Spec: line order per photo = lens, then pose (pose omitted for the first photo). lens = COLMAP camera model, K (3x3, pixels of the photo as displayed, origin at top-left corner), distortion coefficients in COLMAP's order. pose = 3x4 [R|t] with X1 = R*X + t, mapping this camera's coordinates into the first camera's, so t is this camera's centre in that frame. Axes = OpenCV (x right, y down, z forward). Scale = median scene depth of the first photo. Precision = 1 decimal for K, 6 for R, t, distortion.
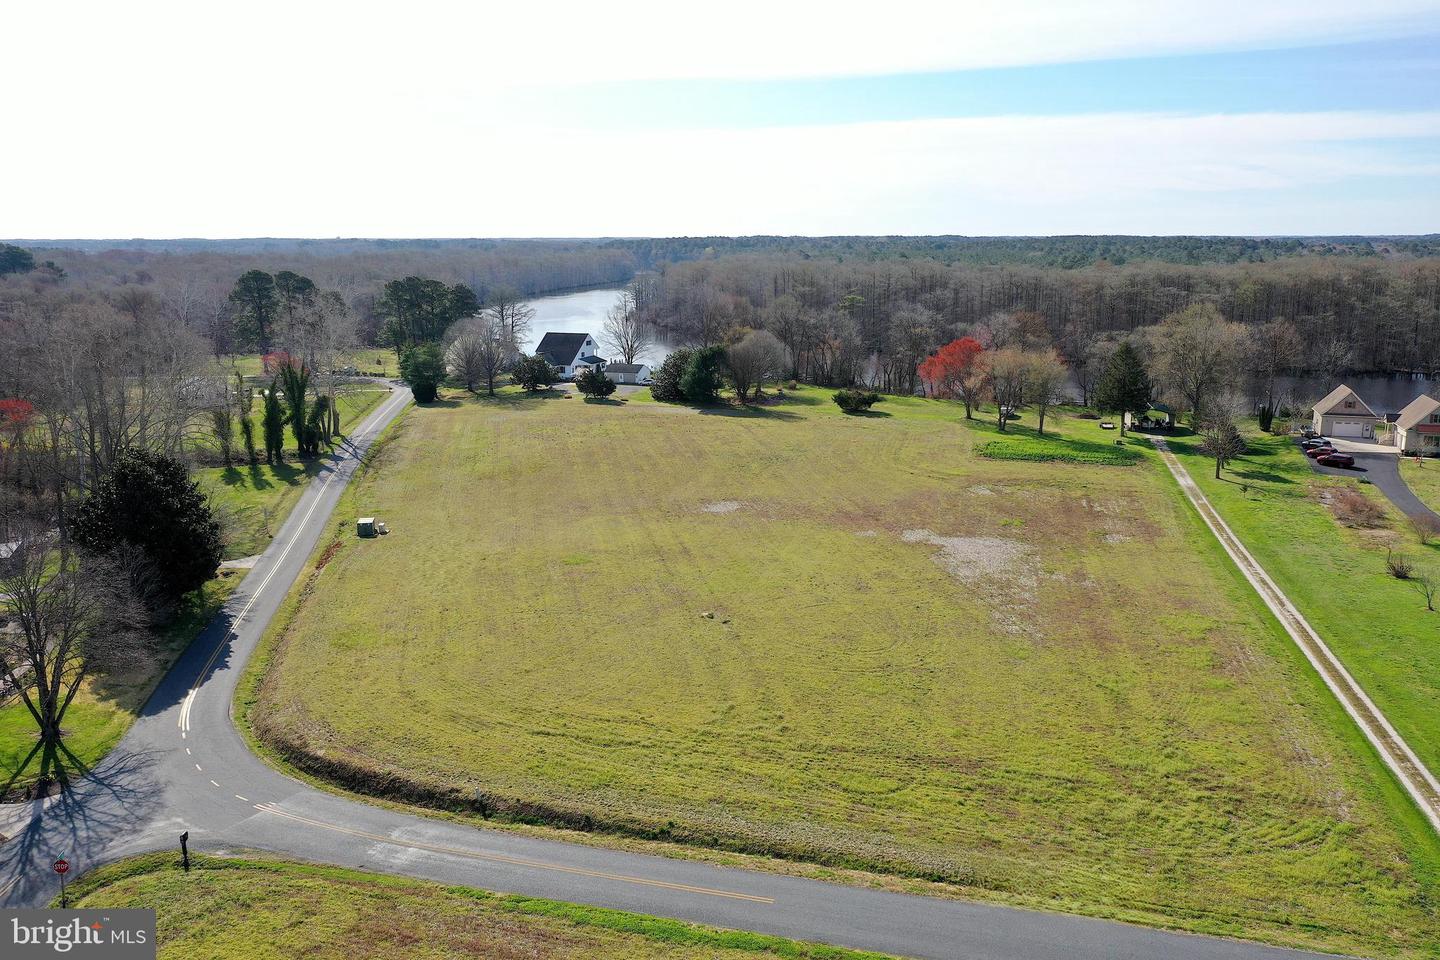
lens RADIAL K [[1181.9, 0, 720.0], [0, 1181.9, 480.0], [0, 0, 1]] dist [-0.005043, -0.001119]
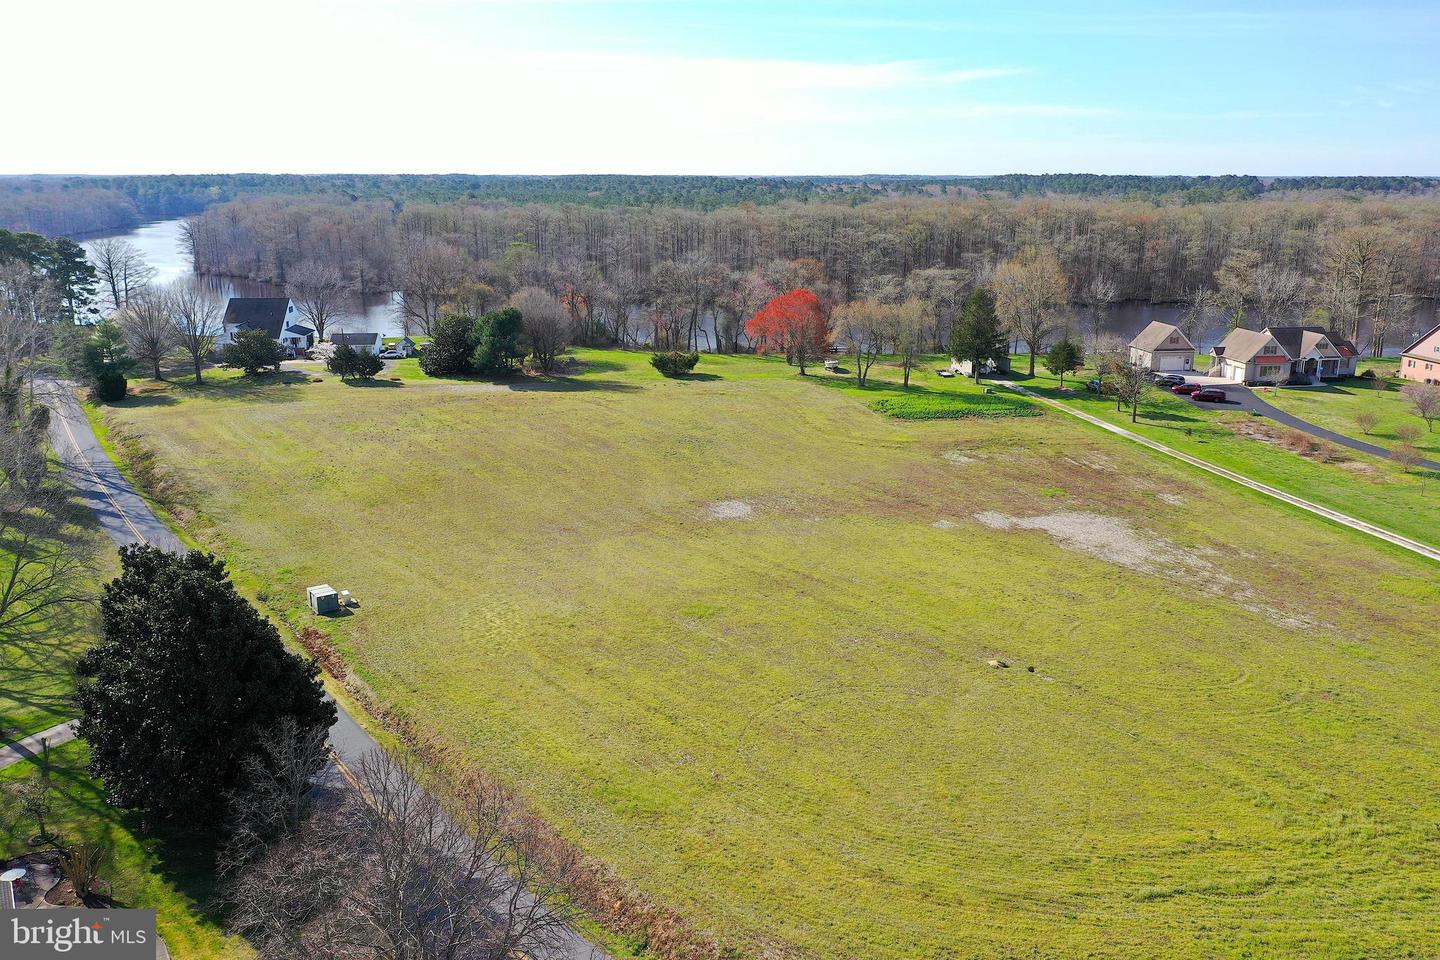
lens RADIAL K [[1181.9, 0, 720.0], [0, 1181.9, 480.0], [0, 0, 1]] dist [-0.005043, -0.001119]
pose [[0.894566, -0.104003, 0.434667, -0.250245], [0.082897, 0.994283, 0.067297, -0.036825], [-0.439181, -0.024169, 0.898073, 0.186699]]
